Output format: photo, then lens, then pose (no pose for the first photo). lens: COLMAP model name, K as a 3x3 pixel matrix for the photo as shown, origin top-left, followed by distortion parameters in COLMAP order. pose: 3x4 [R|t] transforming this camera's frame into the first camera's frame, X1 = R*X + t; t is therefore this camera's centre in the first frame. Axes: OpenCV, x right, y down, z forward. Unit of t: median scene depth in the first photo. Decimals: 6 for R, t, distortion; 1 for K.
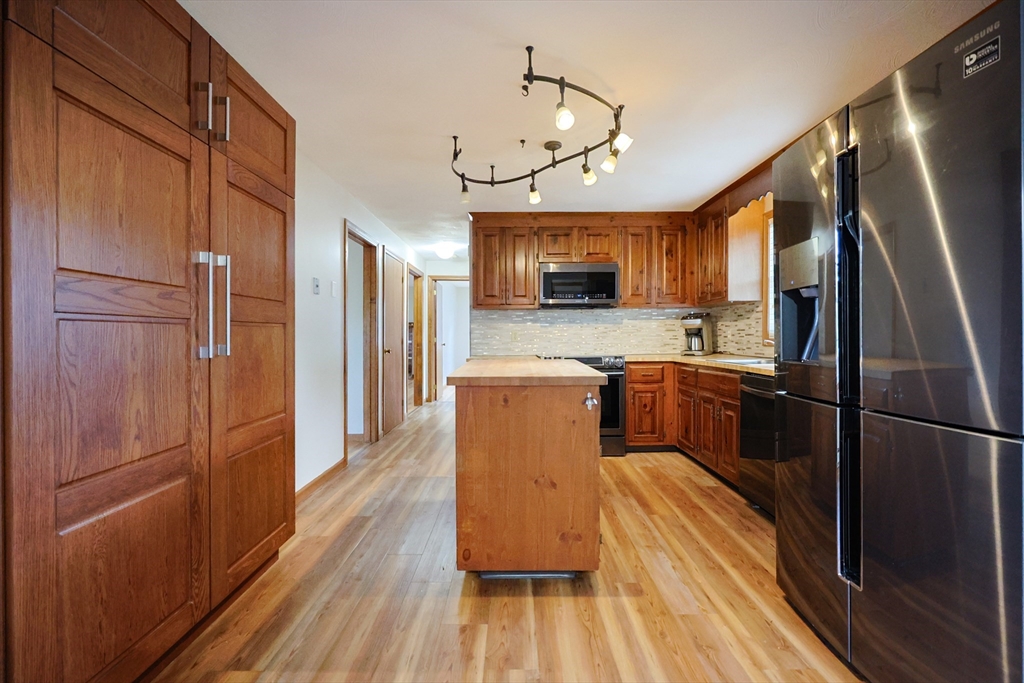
lens RADIAL K [[444.3, 0, 512.0], [0, 444.3, 341.5], [0, 0, 1]] dist [0.000289, -0.000559]
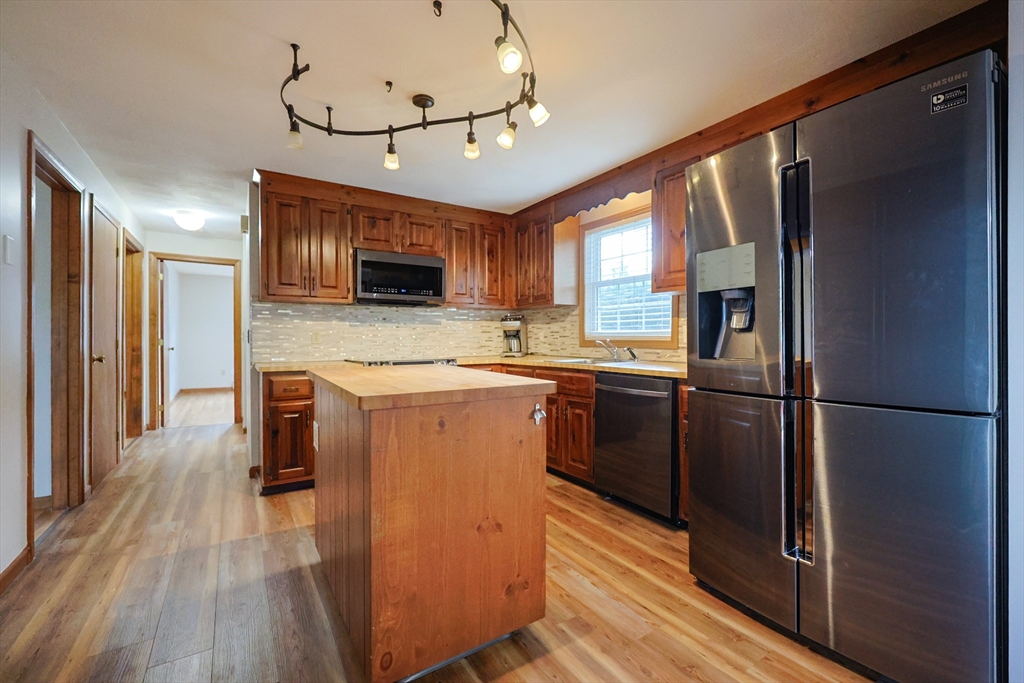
lens RADIAL K [[441.5, 0, 514.4], [0, 441.5, 343.3], [0, 0, 1]] dist [-0.001461, 0.000741]
pose [[0.840536, -0.003413, 0.541746, -0.152256], [0.005415, 0.999983, -0.002101, 0.002975], [-0.541729, 0.004699, 0.840540, 0.172734]]
